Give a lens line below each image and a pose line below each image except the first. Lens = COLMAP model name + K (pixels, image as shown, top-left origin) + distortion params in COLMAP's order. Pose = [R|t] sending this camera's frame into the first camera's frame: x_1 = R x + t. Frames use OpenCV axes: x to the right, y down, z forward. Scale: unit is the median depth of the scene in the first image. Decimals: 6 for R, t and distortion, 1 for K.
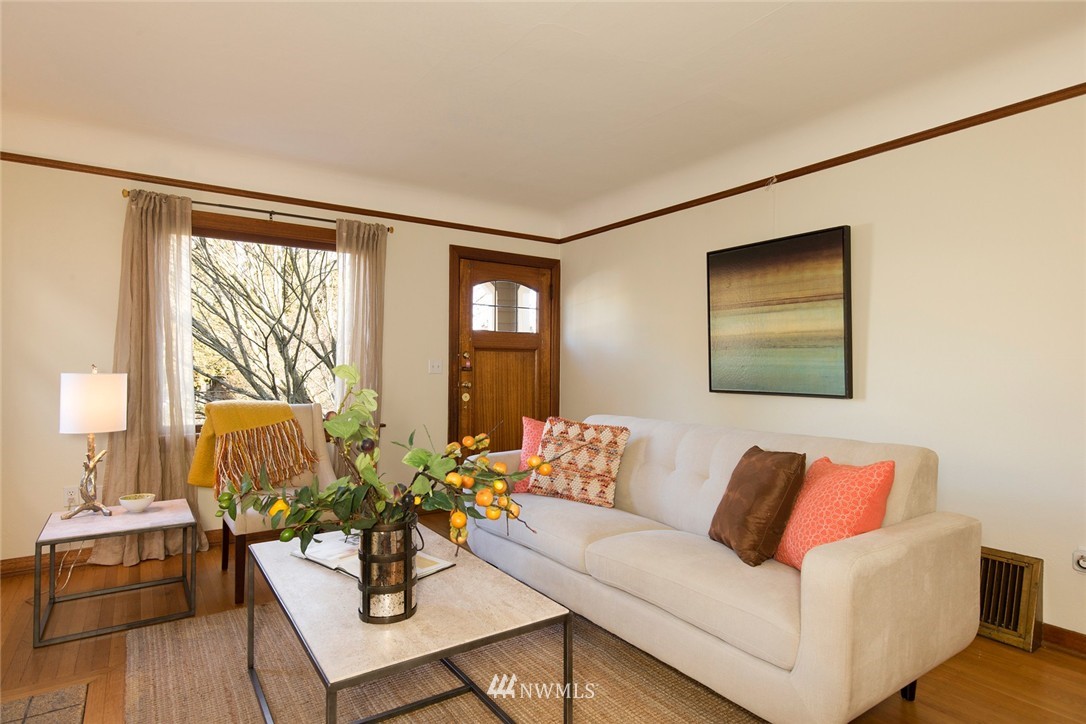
lens RADIAL K [[590.2, 0, 543.6], [0, 590.2, 364.9], [0, 0, 1]] dist [0.002260, 0.000090]
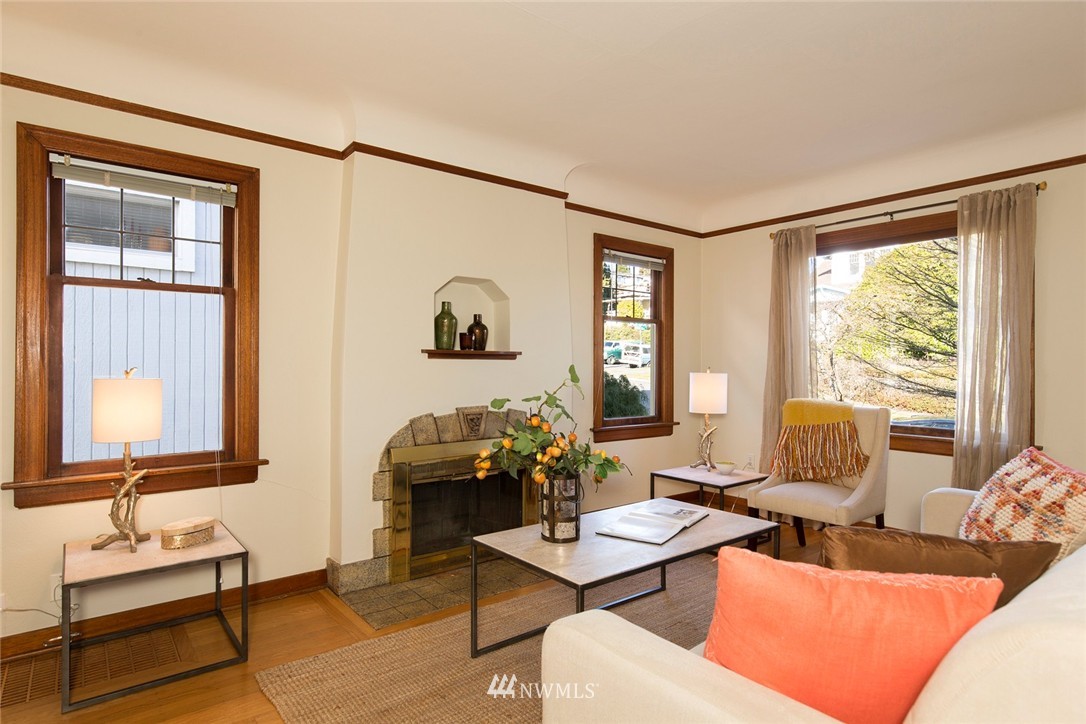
lens RADIAL K [[590.2, 0, 543.6], [0, 590.2, 364.9], [0, 0, 1]] dist [0.002260, 0.000090]
pose [[0.071740, -0.003224, -0.997418, 0.548544], [-0.000626, 0.999994, -0.003277, -0.000346], [0.997423, 0.000859, 0.071738, 0.396923]]
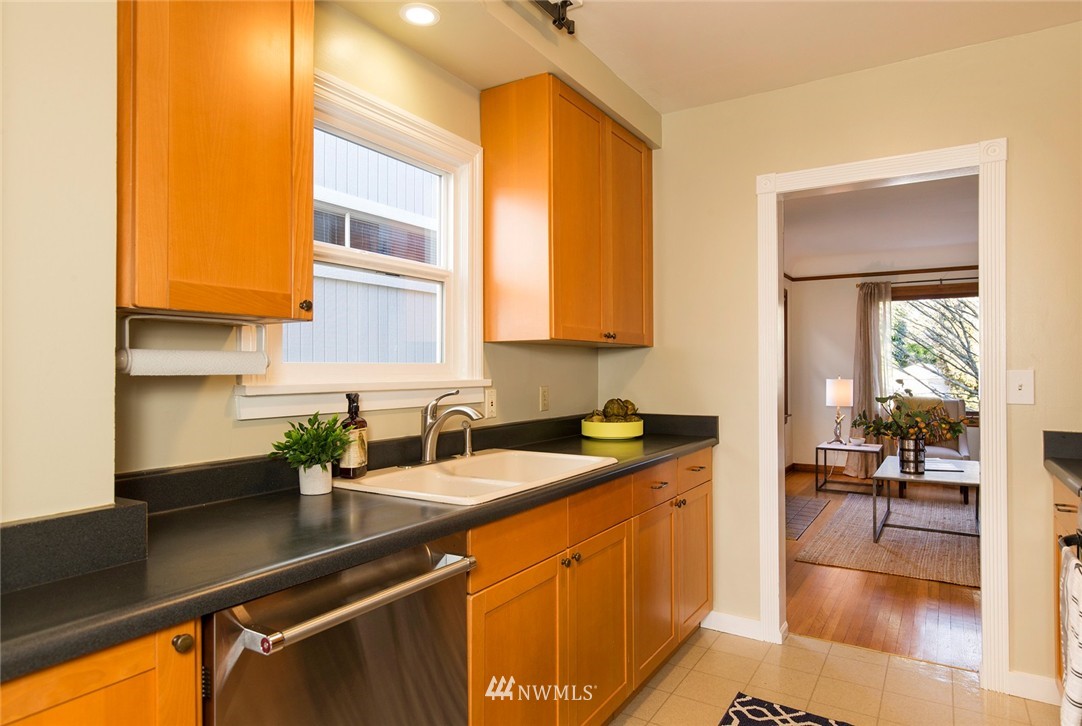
lens RADIAL K [[667.5, 0, 541.0], [0, 667.5, 363.0], [0, 0, 1]] dist [-0.000754, -0.000476]
pose [[0.412827, -0.001428, -0.910808, 0.841649], [0.002517, 0.999997, -0.000427, -0.037587], [0.910806, -0.002116, 0.412829, -0.833804]]
